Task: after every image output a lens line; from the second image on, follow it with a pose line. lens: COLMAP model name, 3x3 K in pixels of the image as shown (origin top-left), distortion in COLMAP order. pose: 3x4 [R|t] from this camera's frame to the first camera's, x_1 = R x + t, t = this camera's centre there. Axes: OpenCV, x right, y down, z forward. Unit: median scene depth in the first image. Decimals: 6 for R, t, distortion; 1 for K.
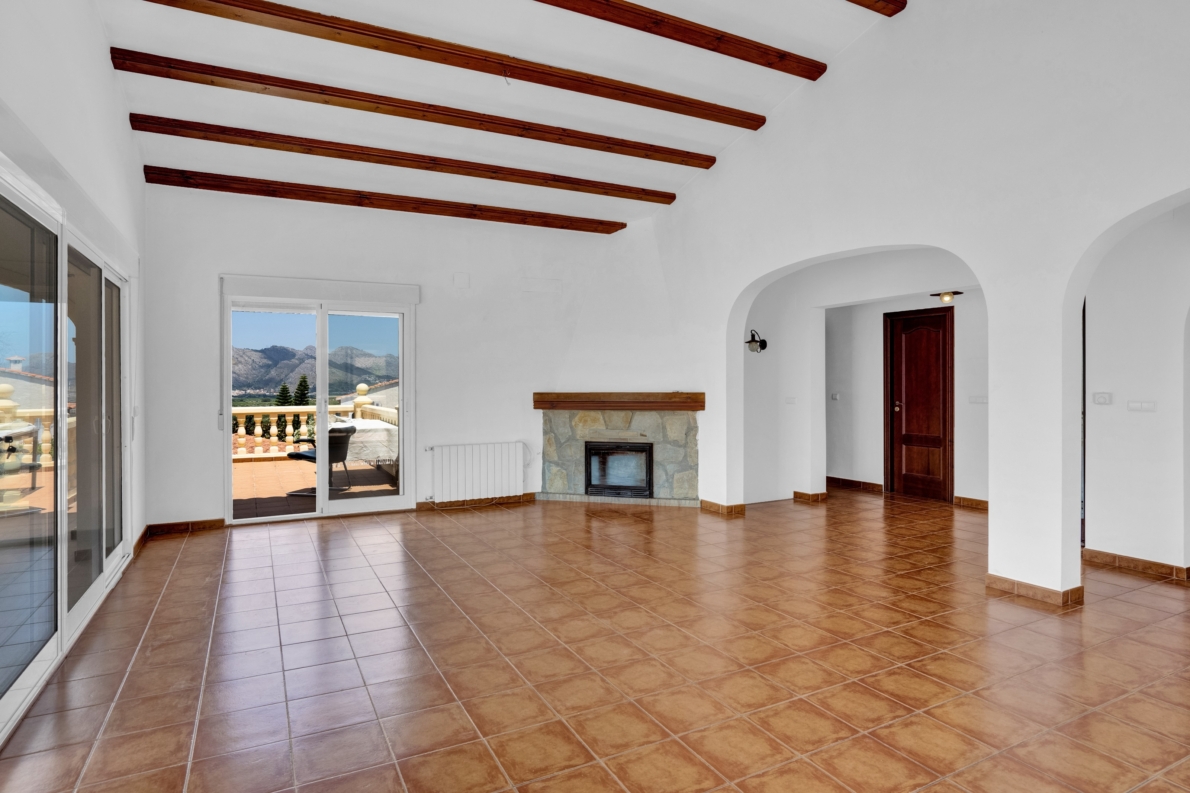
lens RADIAL K [[648.1, 0, 581.3], [0, 648.1, 380.4], [0, 0, 1]] dist [-0.049986, 0.028873]
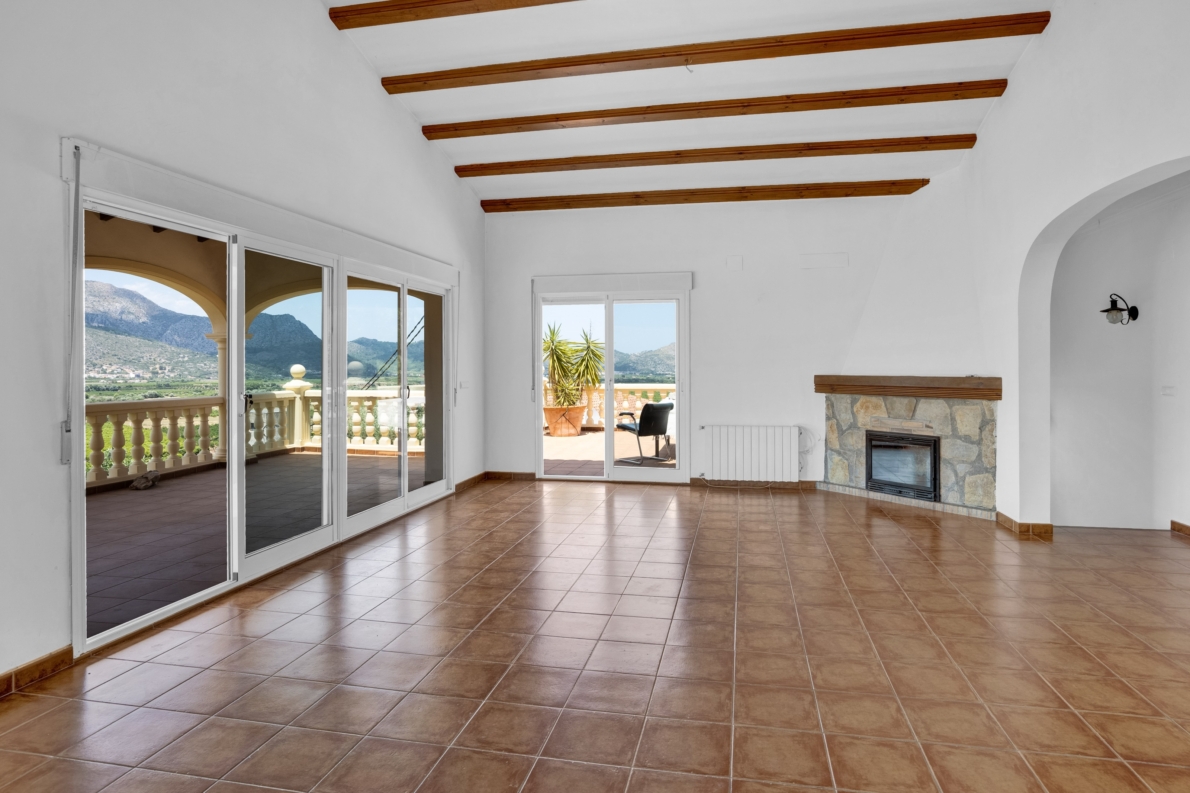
lens RADIAL K [[653.5, 0, 617.1], [0, 653.5, 361.8], [0, 0, 1]] dist [-0.045116, 0.028855]
pose [[0.790785, 0.000519, -0.612094, 0.295273], [-0.000380, 1.000000, 0.000358, -0.000803], [0.612094, -0.000051, 0.790785, 0.078931]]
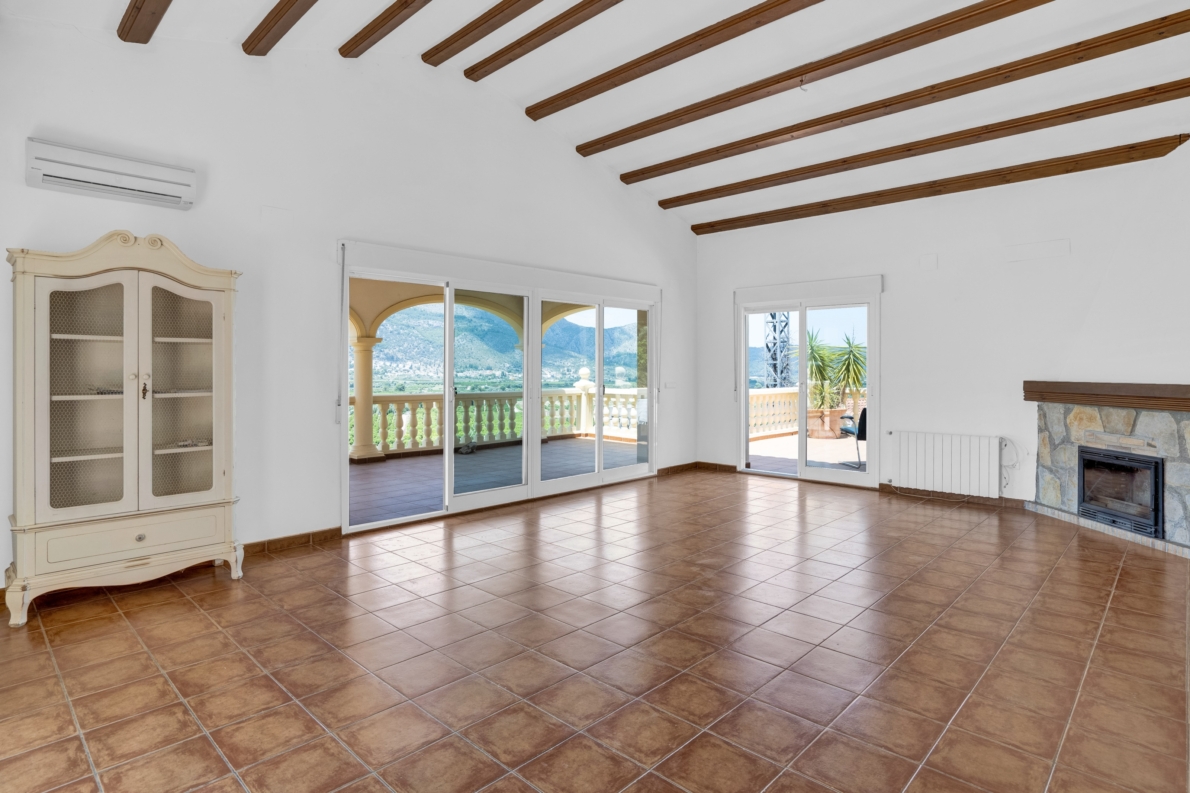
lens RADIAL K [[627.1, 0, 598.4], [0, 627.1, 372.3], [0, 0, 1]] dist [-0.040323, 0.026695]
pose [[0.338171, 0.010776, -0.941023, 0.522222], [0.000684, 0.999931, 0.011696, -0.001907], [0.941084, -0.004599, 0.338141, 0.223959]]
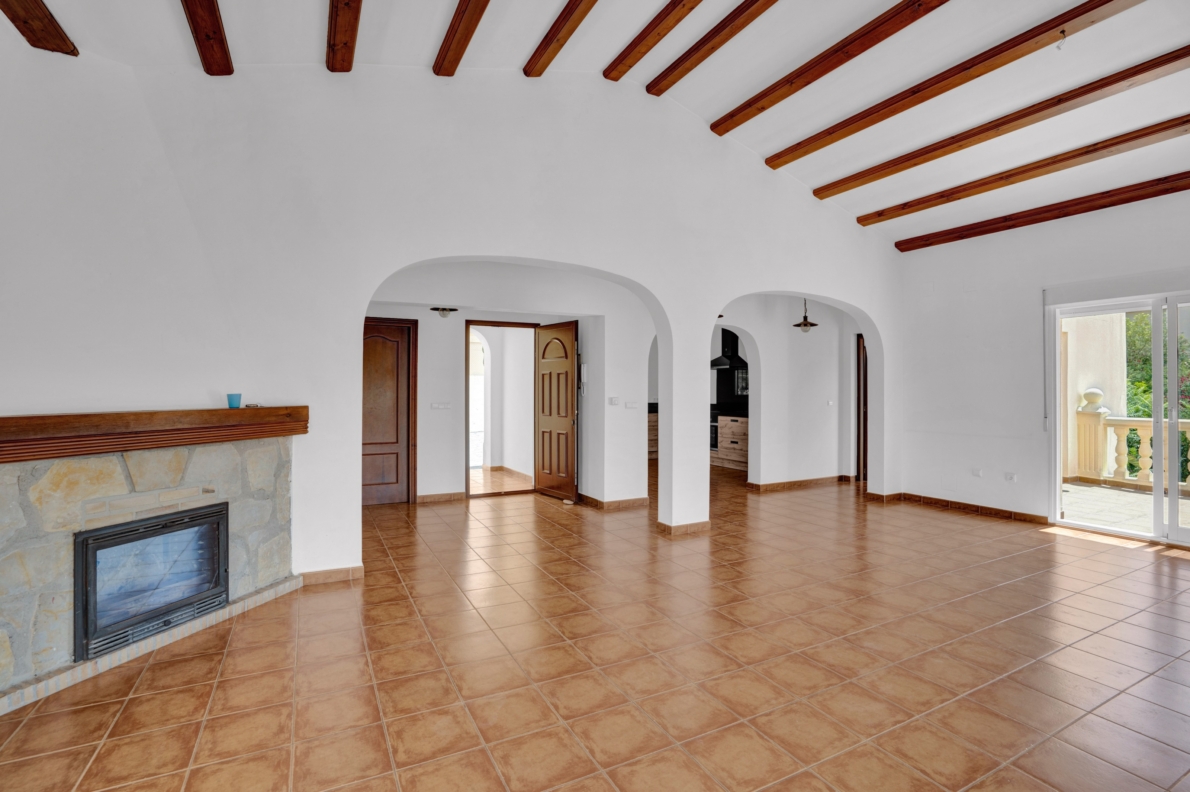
lens RADIAL K [[555.0, 0, 589.1], [0, 555.0, 386.9], [0, 0, 1]] dist [-0.022740, 0.000147]
pose [[-0.003314, 0.008525, 0.999958, -0.352189], [-0.001537, 0.999962, -0.008530, 0.004149], [-0.999993, -0.001565, -0.003301, 0.703373]]
